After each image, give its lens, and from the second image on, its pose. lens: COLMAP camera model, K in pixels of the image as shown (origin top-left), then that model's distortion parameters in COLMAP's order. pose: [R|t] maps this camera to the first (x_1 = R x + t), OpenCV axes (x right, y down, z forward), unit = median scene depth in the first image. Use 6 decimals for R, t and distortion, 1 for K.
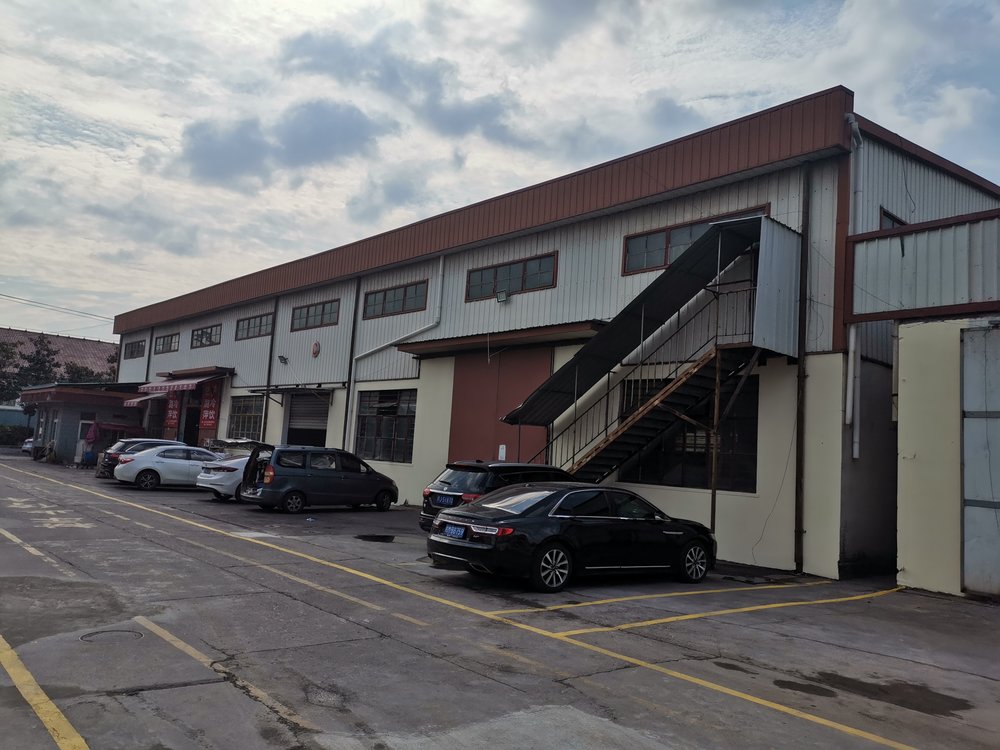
lens RADIAL K [[781.5, 0, 506.3], [0, 781.5, 378.2], [0, 0, 1]] dist [0.057175, -0.021853]
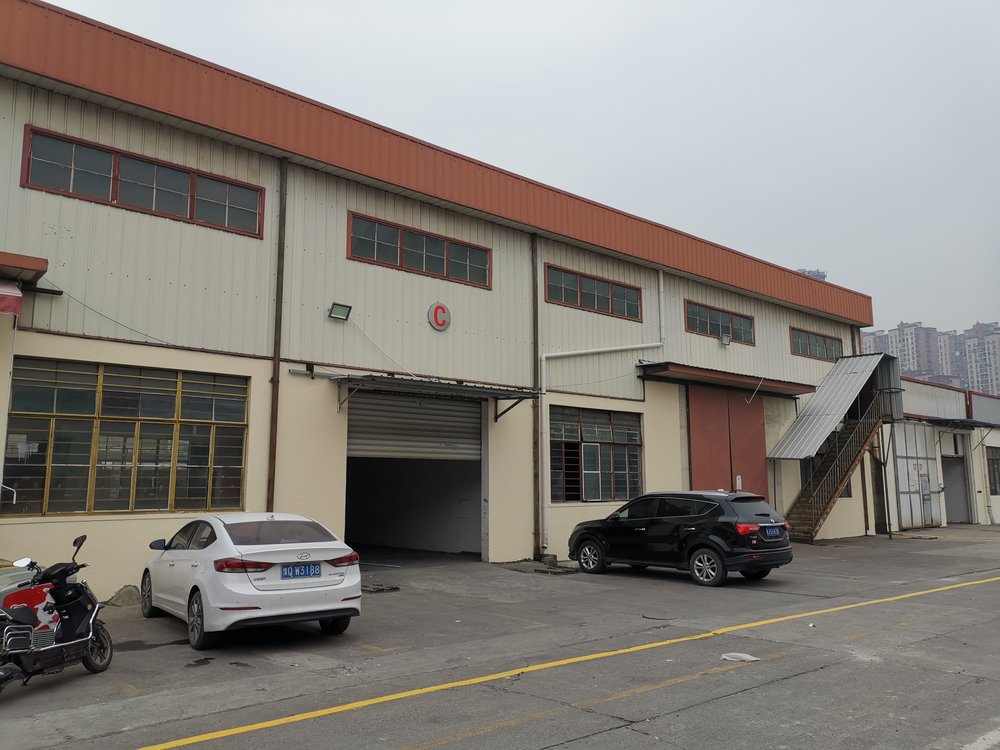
lens RADIAL K [[781.5, 0, 502.2], [0, 781.5, 371.2], [0, 0, 1]] dist [0.057175, -0.021853]
pose [[0.000682, 0.066691, 0.997773, -0.980592], [-0.112586, 0.991435, -0.066190, 0.041962], [-0.993642, -0.112290, 0.008184, 1.151193]]
